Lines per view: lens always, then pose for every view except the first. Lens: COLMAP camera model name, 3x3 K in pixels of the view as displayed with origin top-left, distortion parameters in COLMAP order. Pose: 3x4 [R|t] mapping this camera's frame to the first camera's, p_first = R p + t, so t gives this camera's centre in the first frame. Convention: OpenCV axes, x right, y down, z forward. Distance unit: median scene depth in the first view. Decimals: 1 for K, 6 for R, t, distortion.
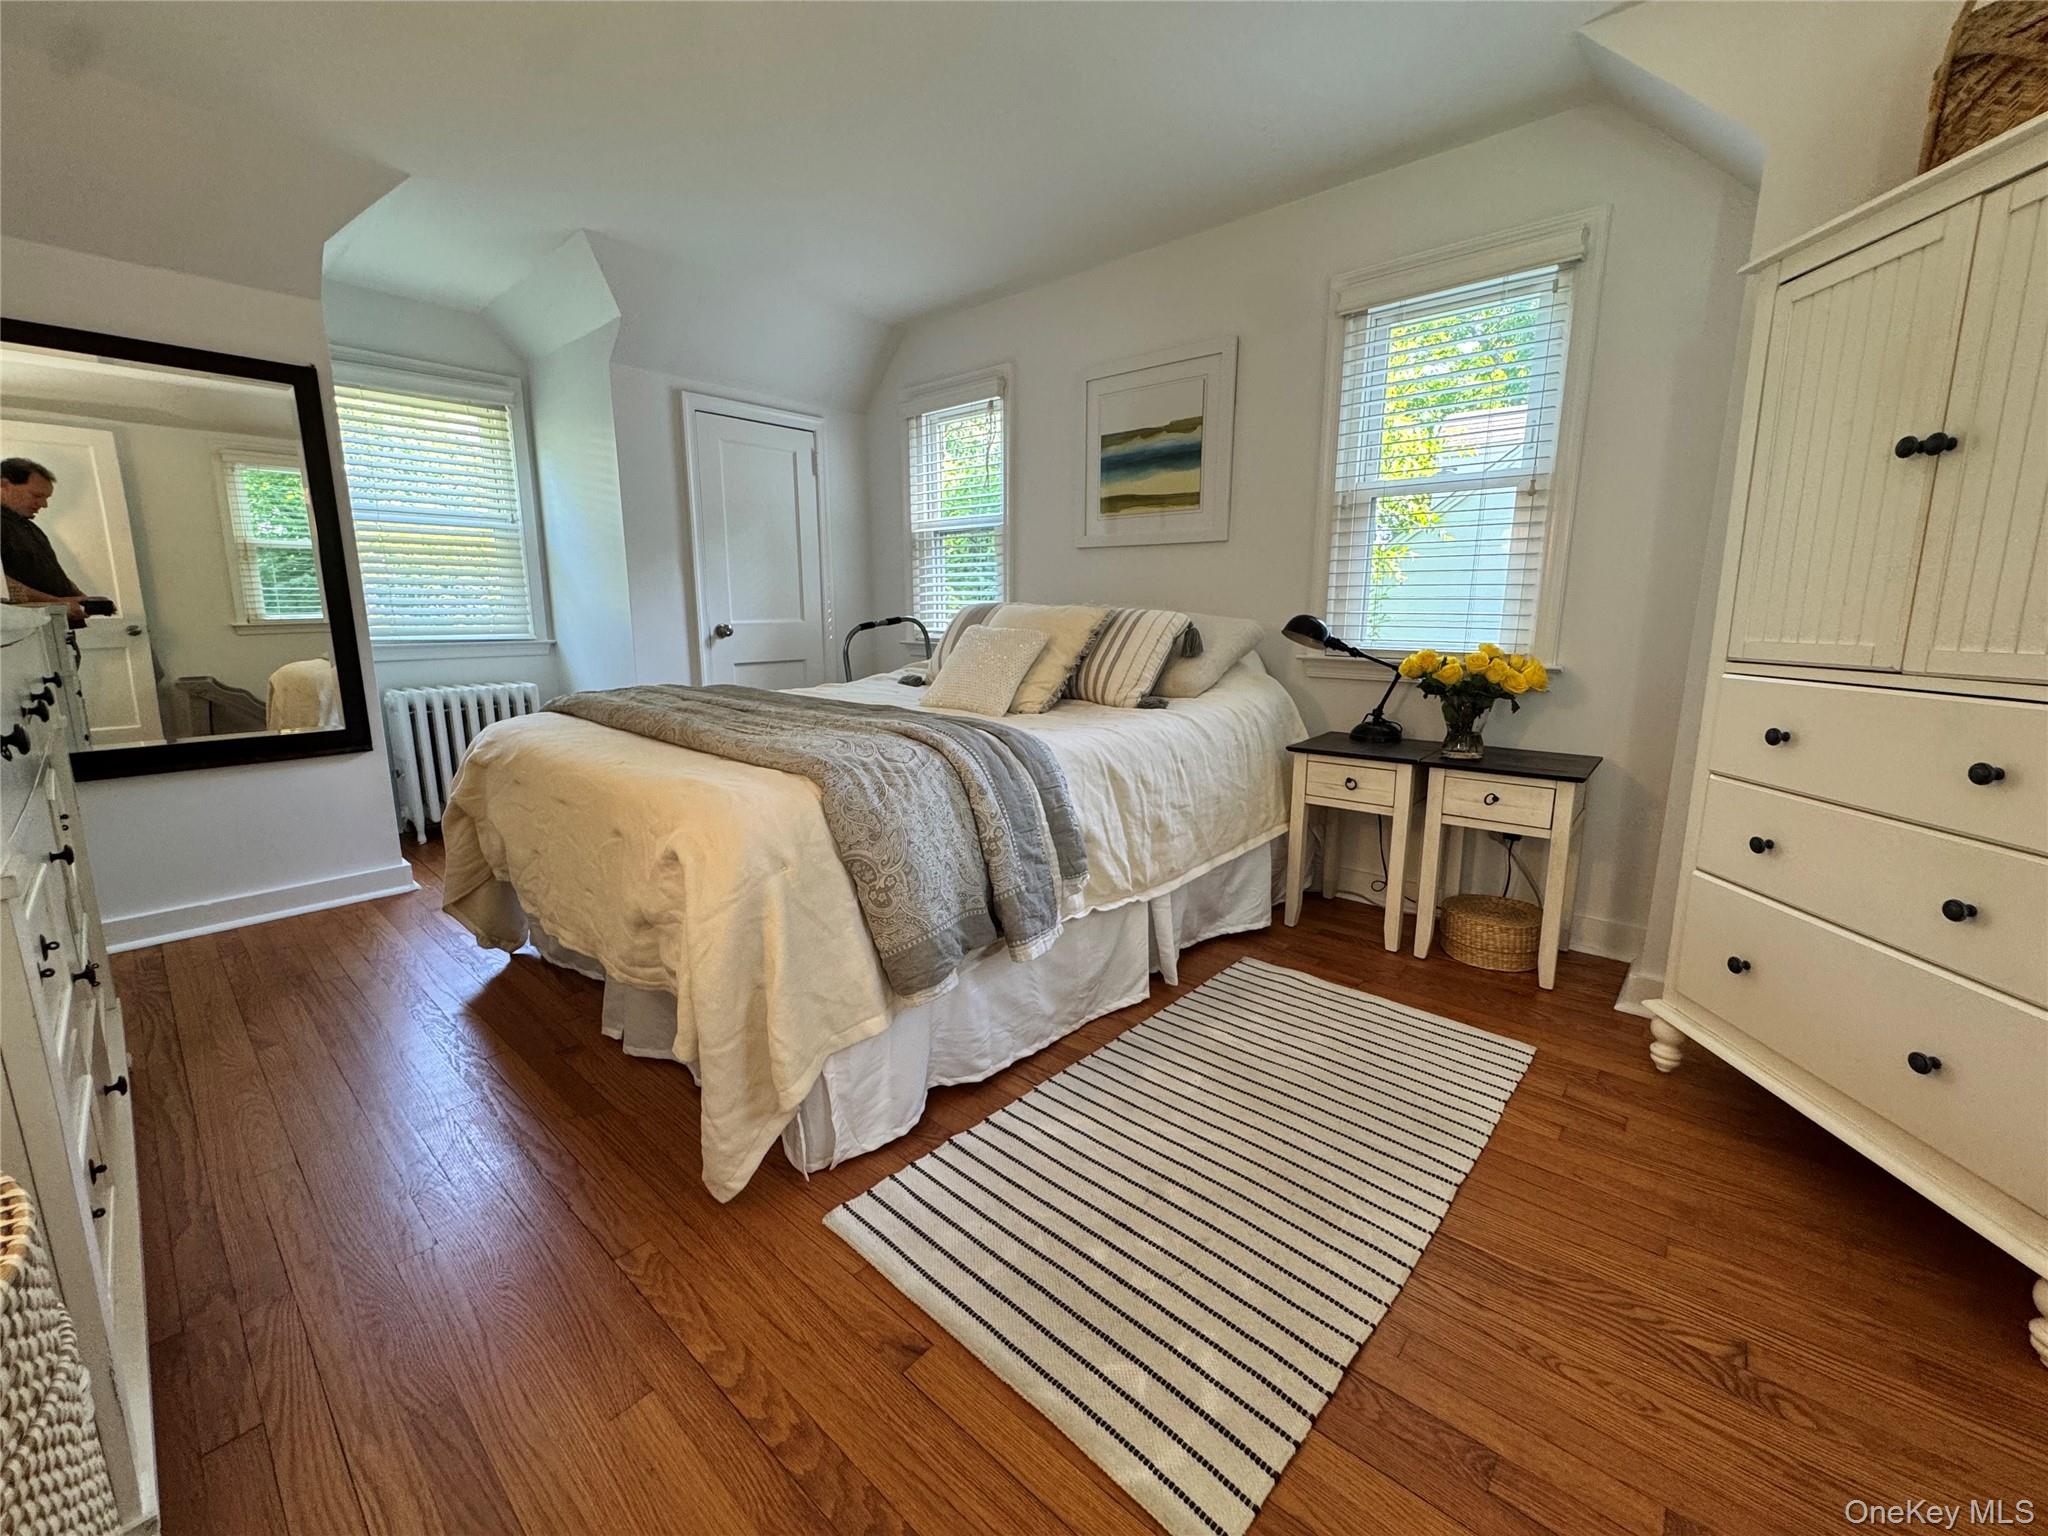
lens RADIAL K [[823.4, 0, 1021.4], [0, 823.4, 760.4], [0, 0, 1]] dist [0.000704, -0.000458]
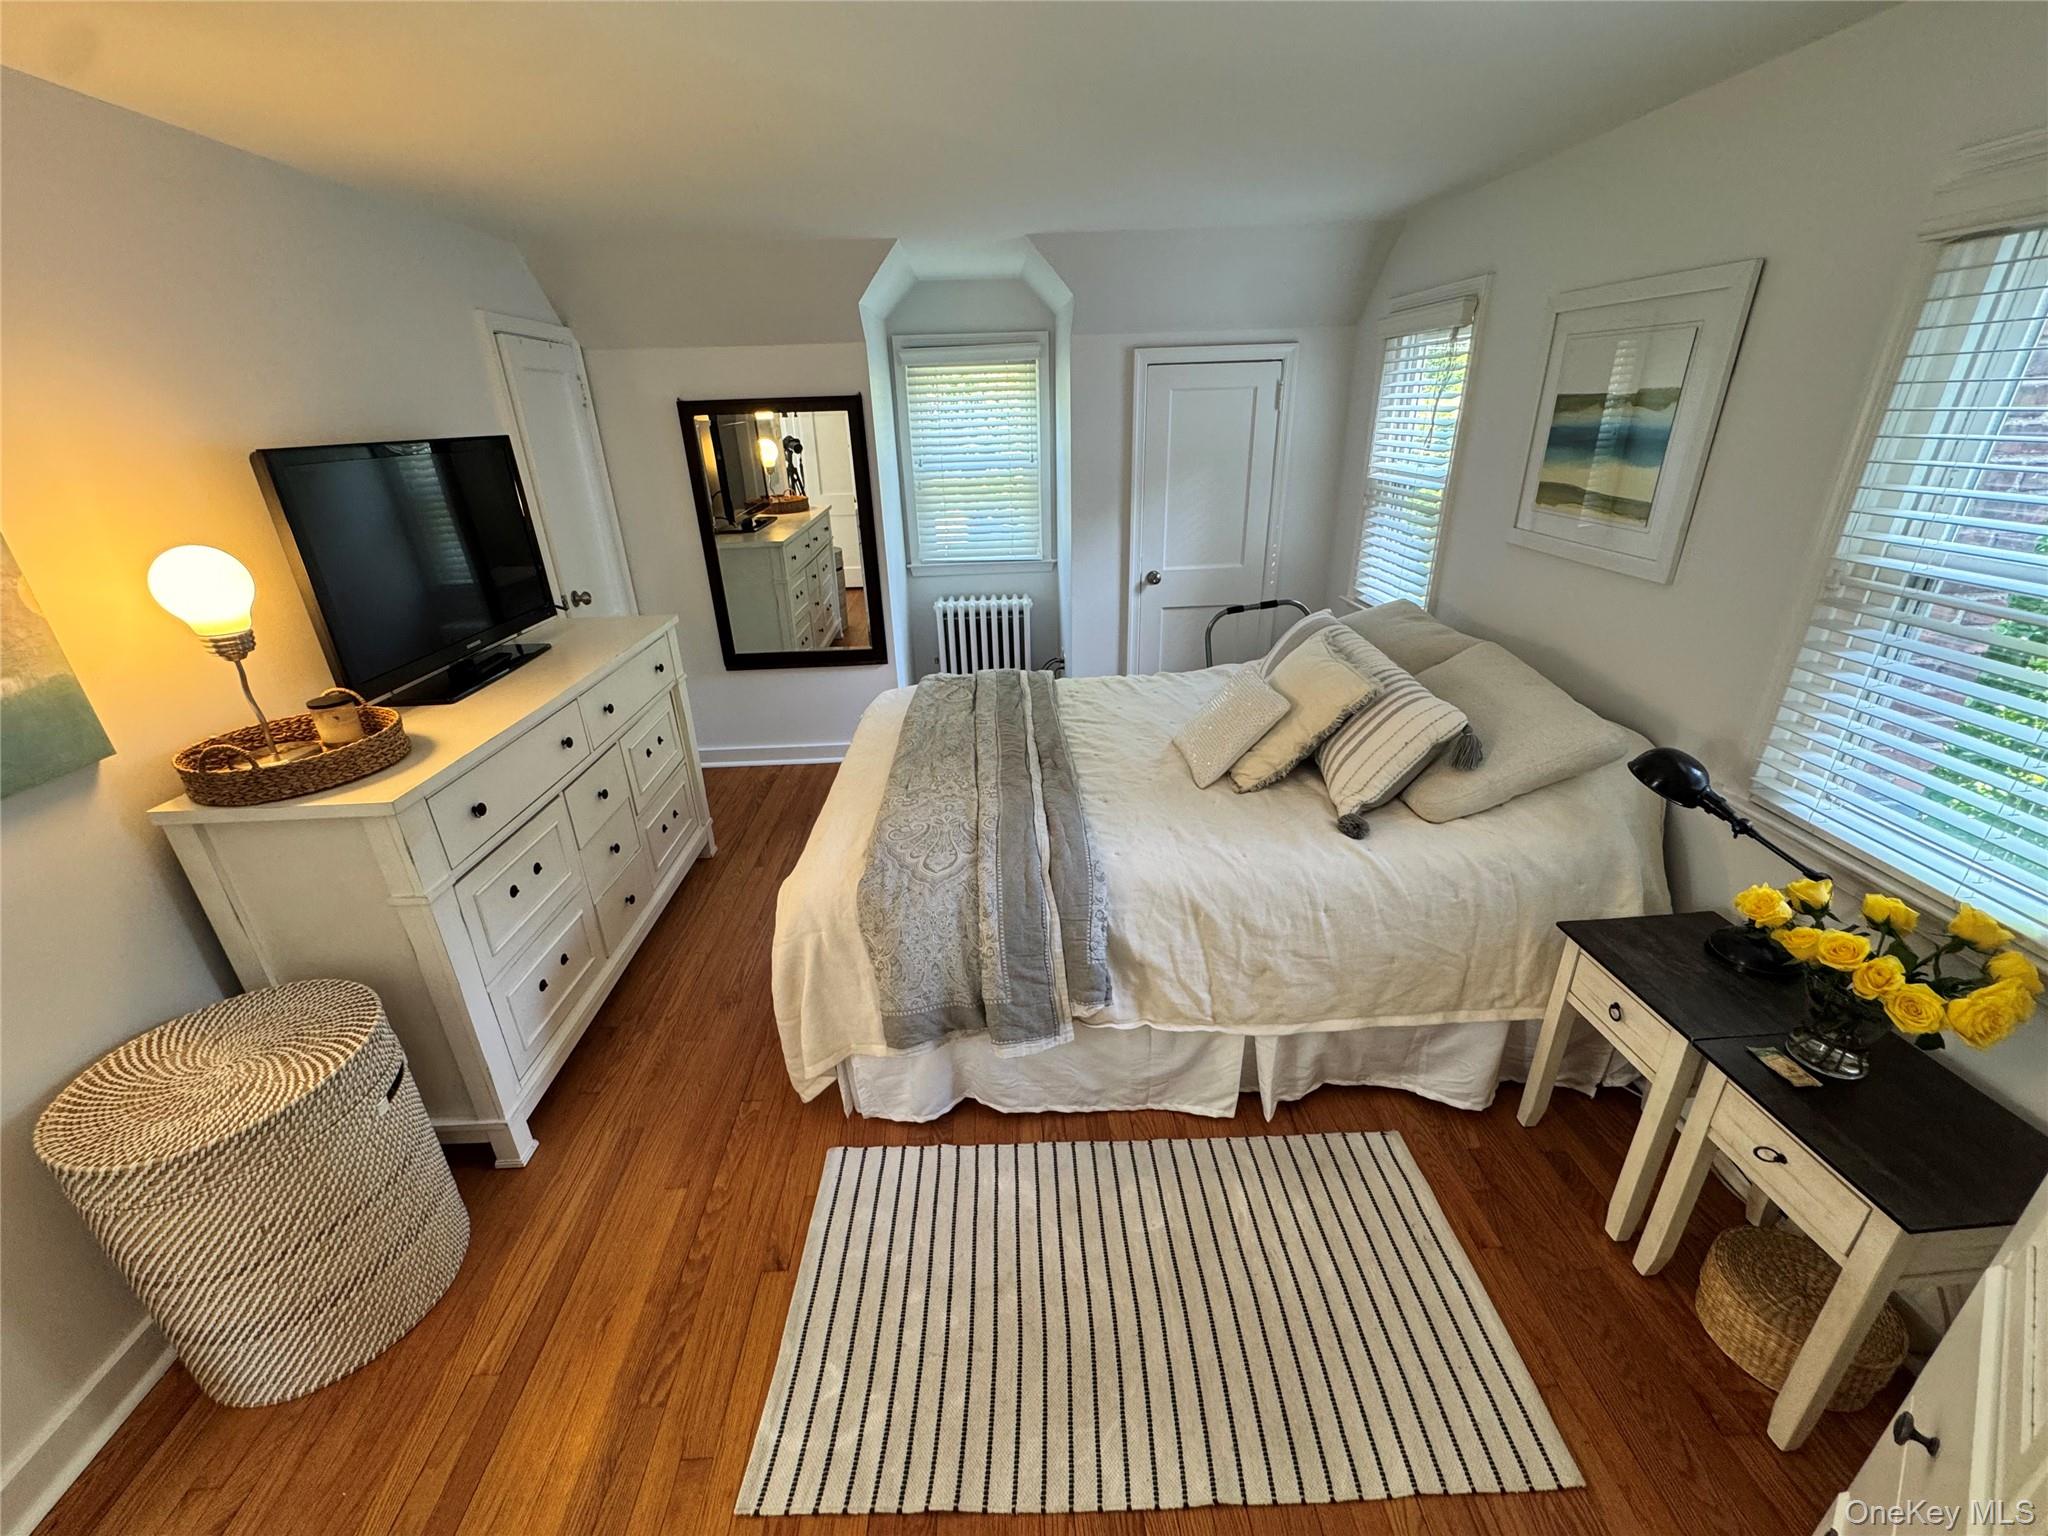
lens RADIAL K [[823.4, 0, 1021.4], [0, 823.4, 760.4], [0, 0, 1]] dist [0.000704, -0.000458]
pose [[0.694595, 0.268180, -0.667546, 0.505619], [-0.102551, 0.955353, 0.277098, -0.356352], [0.712054, -0.124014, 0.691086, 0.182932]]
